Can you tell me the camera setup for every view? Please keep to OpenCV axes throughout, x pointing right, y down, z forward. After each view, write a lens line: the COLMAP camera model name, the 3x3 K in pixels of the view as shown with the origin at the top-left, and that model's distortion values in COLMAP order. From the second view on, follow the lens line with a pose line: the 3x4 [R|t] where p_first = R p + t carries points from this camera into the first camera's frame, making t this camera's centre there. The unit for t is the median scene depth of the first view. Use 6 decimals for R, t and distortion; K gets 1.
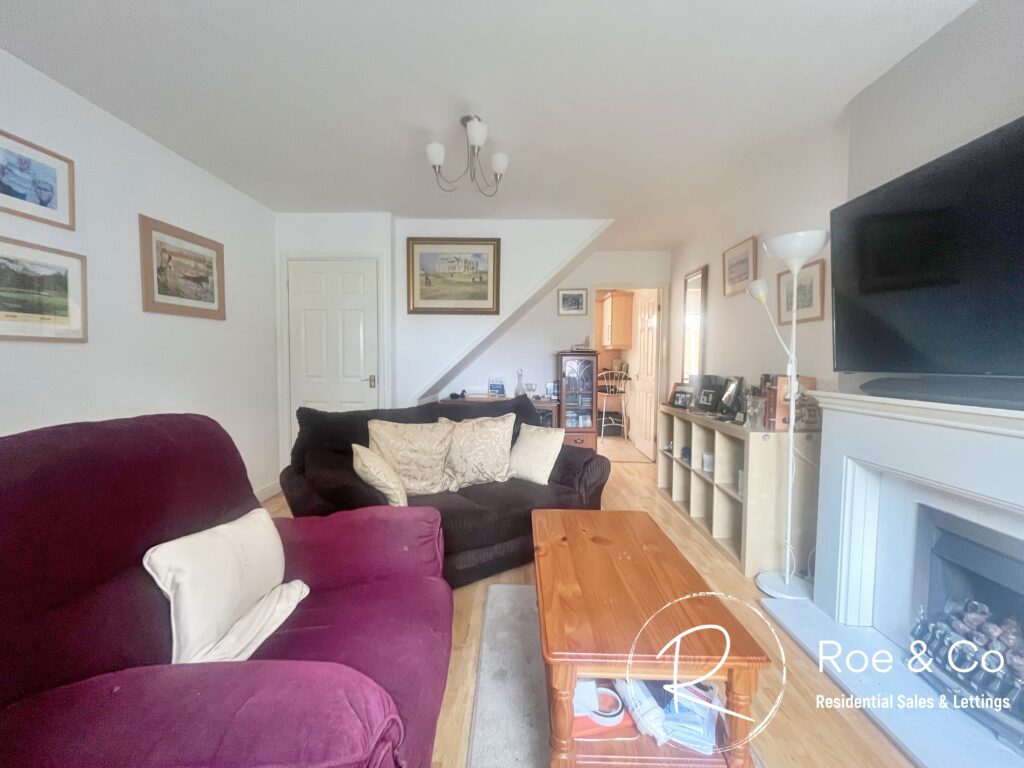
lens RADIAL K [[412.3, 0, 509.9], [0, 412.3, 380.6], [0, 0, 1]] dist [-0.002841, -0.001226]
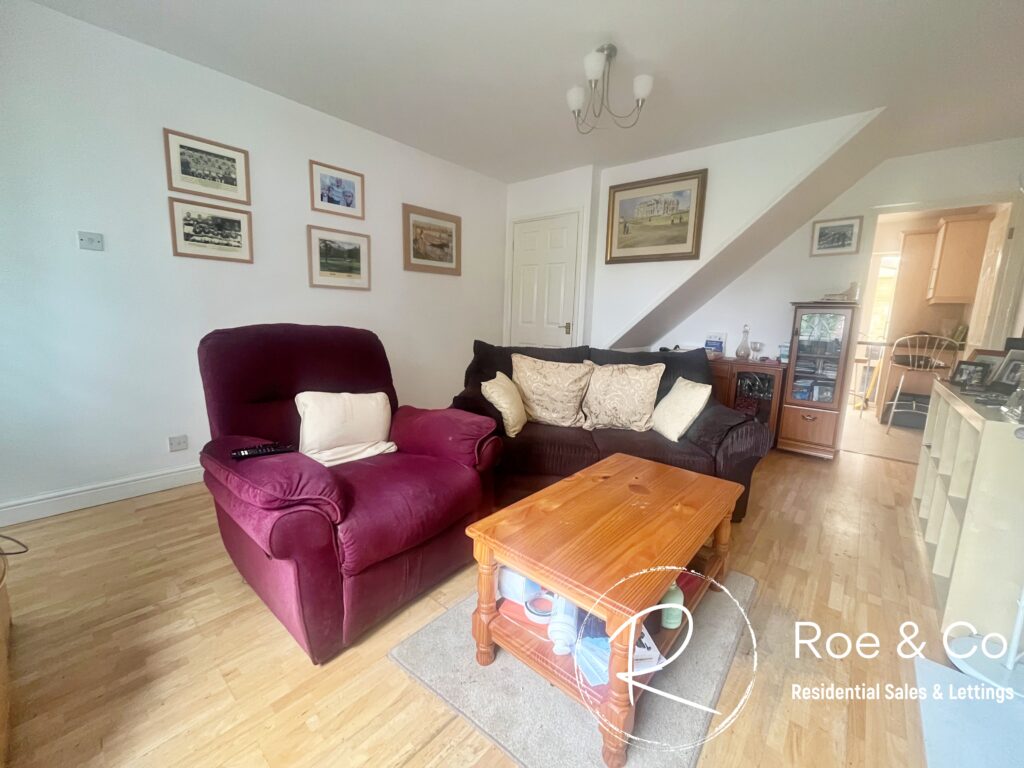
lens RADIAL K [[412.3, 0, 512.4], [0, 412.3, 380.9], [0, 0, 1]] dist [-0.002841, -0.001226]
pose [[0.773415, 0.116820, -0.623043, 0.343802], [-0.057361, 0.991738, 0.114745, 0.031366], [0.631299, -0.053007, 0.773726, 0.059379]]
